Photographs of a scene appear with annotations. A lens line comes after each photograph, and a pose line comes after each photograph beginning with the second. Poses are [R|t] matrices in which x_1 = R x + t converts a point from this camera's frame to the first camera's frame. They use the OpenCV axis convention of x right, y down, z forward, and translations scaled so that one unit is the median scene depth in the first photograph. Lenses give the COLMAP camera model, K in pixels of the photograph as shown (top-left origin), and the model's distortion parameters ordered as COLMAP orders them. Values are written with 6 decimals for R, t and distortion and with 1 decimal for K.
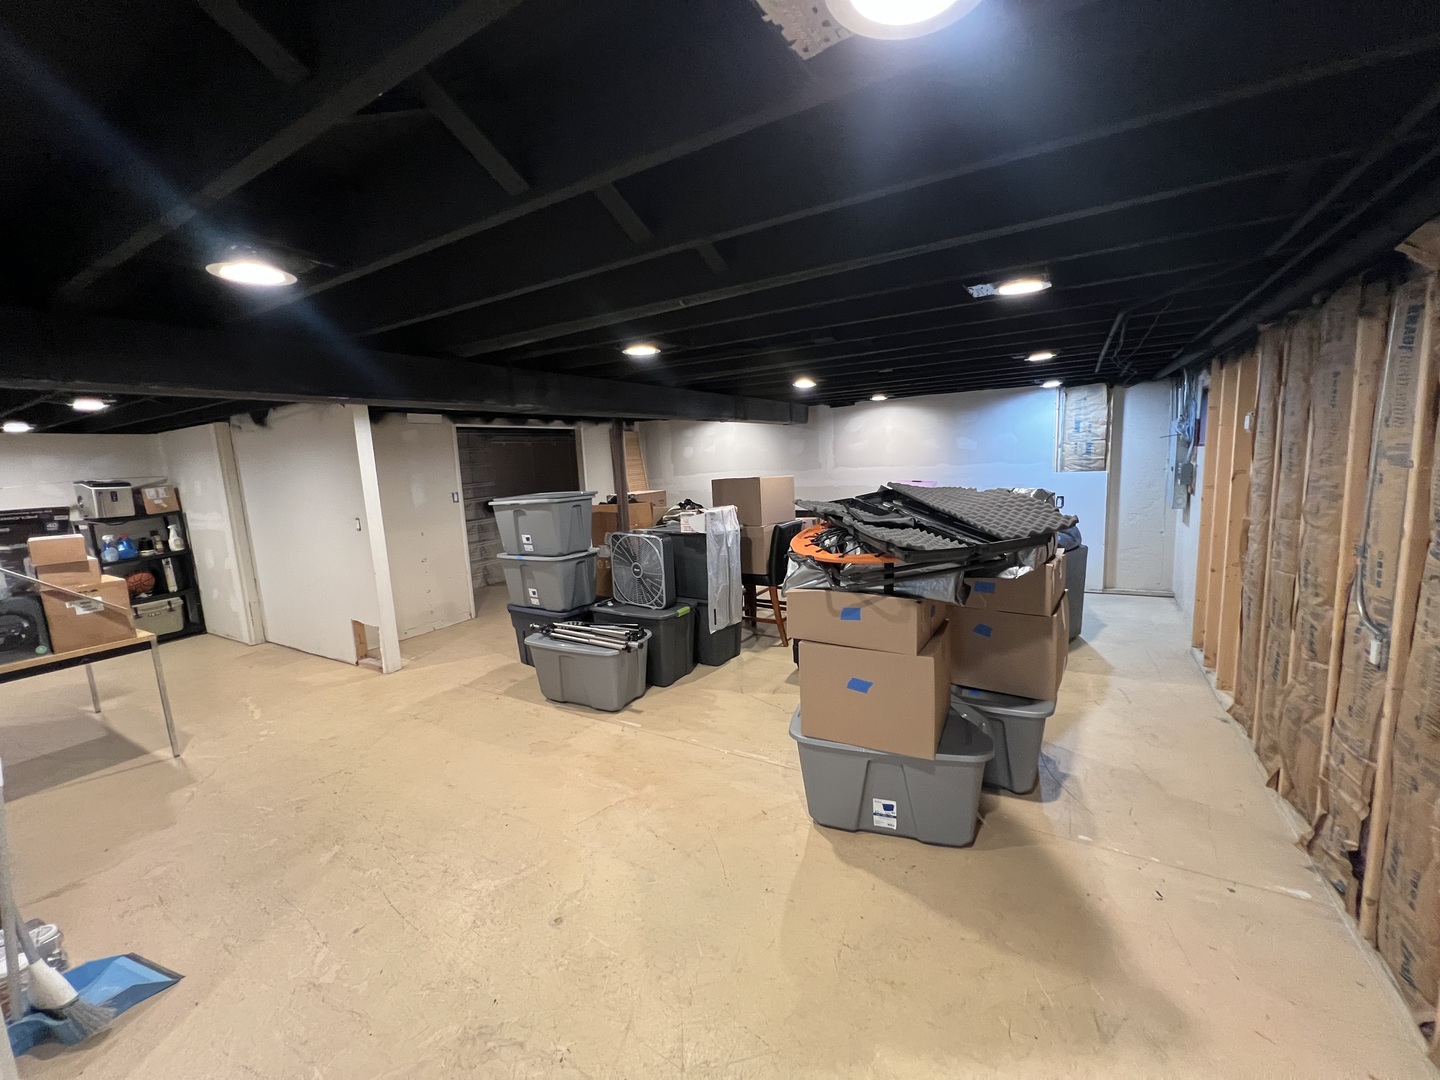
lens RADIAL K [[581.1, 0, 711.7], [0, 581.1, 539.9], [0, 0, 1]] dist [-0.000905, -0.000039]
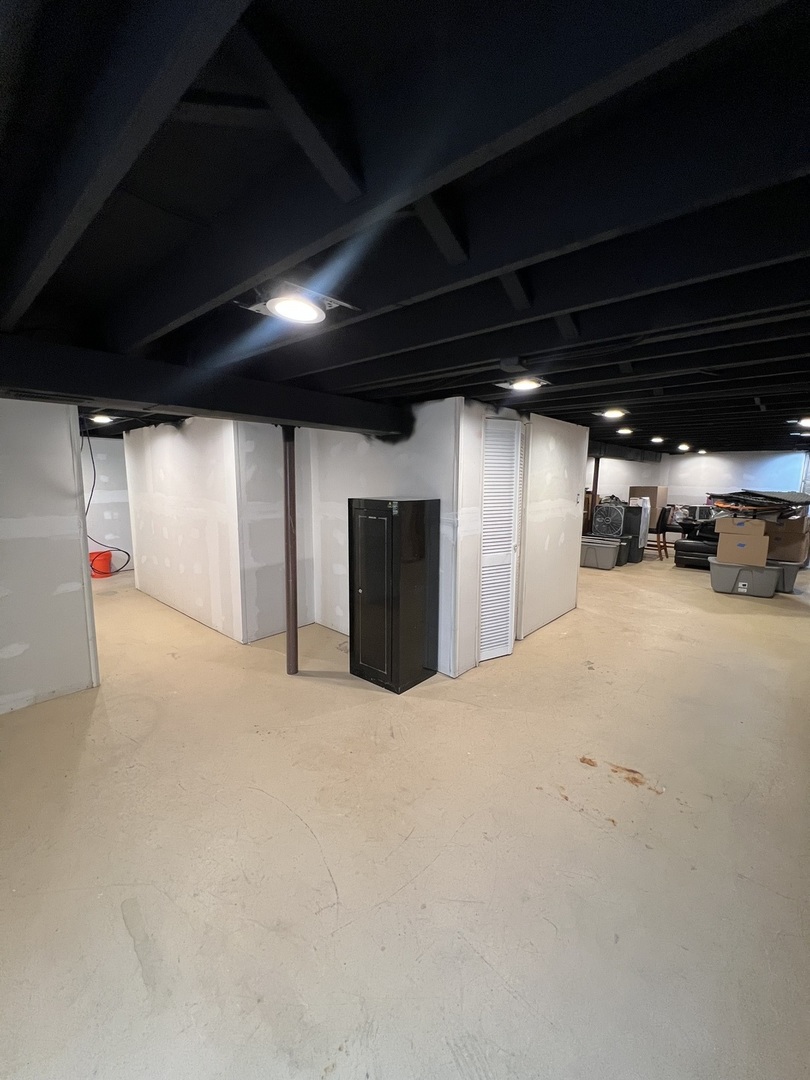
lens RADIAL K [[435.8, 0, 411.4], [0, 435.8, 540.2], [0, 0, 1]] dist [-0.000905, -0.000039]
pose [[0.983202, 0.084712, -0.161672, -1.171898], [-0.083176, 0.996402, 0.016262, 0.320142], [0.162468, -0.002542, 0.986711, -1.740640]]
